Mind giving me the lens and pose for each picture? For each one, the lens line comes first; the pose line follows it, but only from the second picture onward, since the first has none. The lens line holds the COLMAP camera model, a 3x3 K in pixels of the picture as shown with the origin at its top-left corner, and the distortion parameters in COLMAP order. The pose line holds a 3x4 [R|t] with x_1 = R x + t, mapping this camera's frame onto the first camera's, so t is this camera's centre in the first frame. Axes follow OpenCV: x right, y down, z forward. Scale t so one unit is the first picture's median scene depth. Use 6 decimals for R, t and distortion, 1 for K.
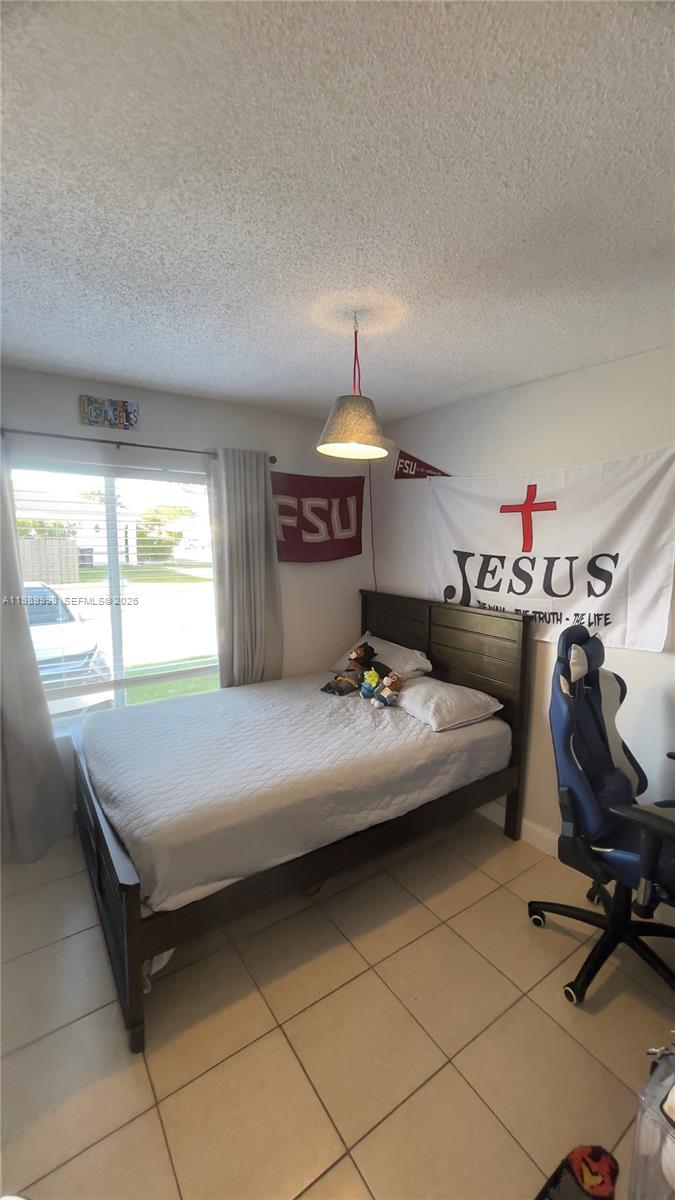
lens RADIAL K [[485.8, 0, 334.8], [0, 485.8, 600.5], [0, 0, 1]] dist [-0.006902, 0.003370]
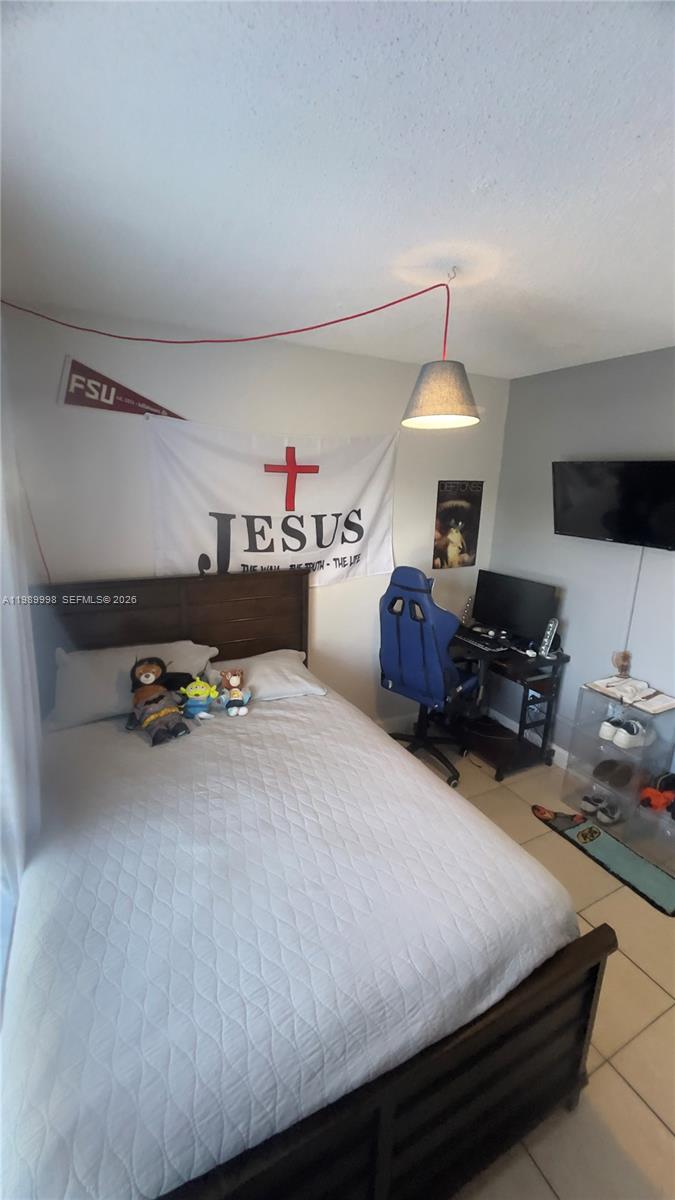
lens RADIAL K [[485.8, 0, 341.7], [0, 485.8, 599.3], [0, 0, 1]] dist [-0.006902, 0.003370]
pose [[0.106782, -0.251188, 0.962030, -0.800764], [0.098194, 0.965496, 0.241194, -0.188428], [-0.989422, 0.068711, 0.127762, 0.903148]]
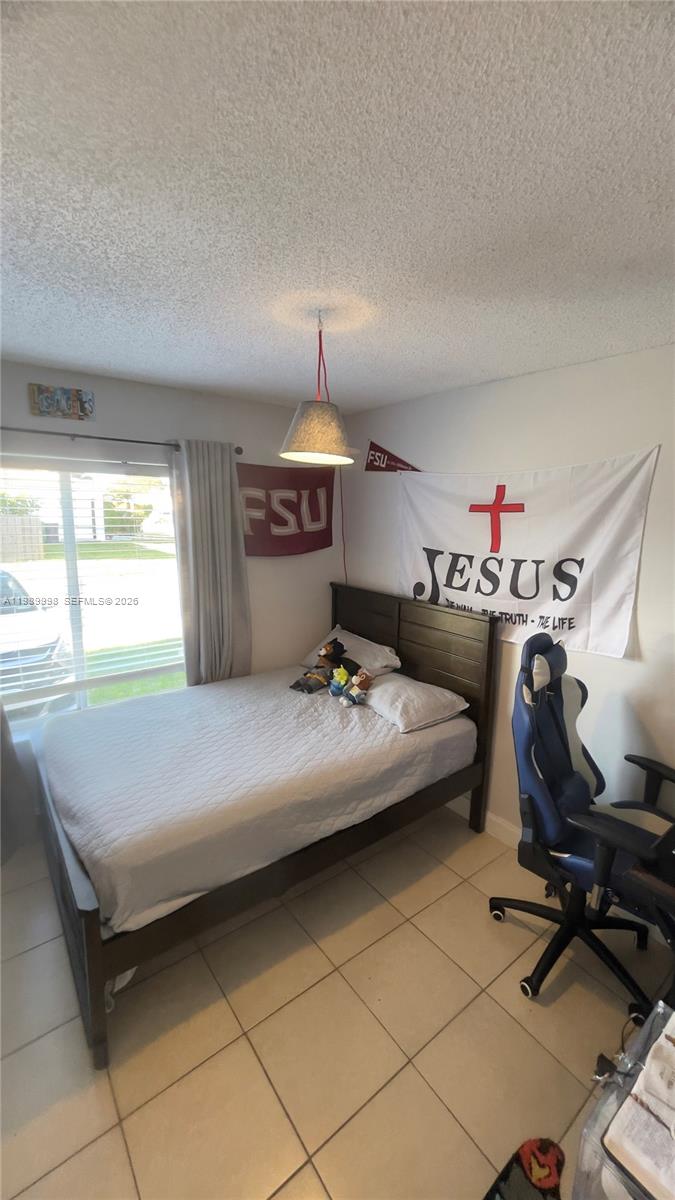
lens RADIAL K [[485.8, 0, 334.9], [0, 485.8, 601.2], [0, 0, 1]] dist [-0.006902, 0.003370]
pose [[0.998653, -0.001629, 0.051862, 0.017681], [-0.001097, 0.998621, 0.052490, -0.061712], [-0.051876, -0.052476, 0.997274, 0.018816]]
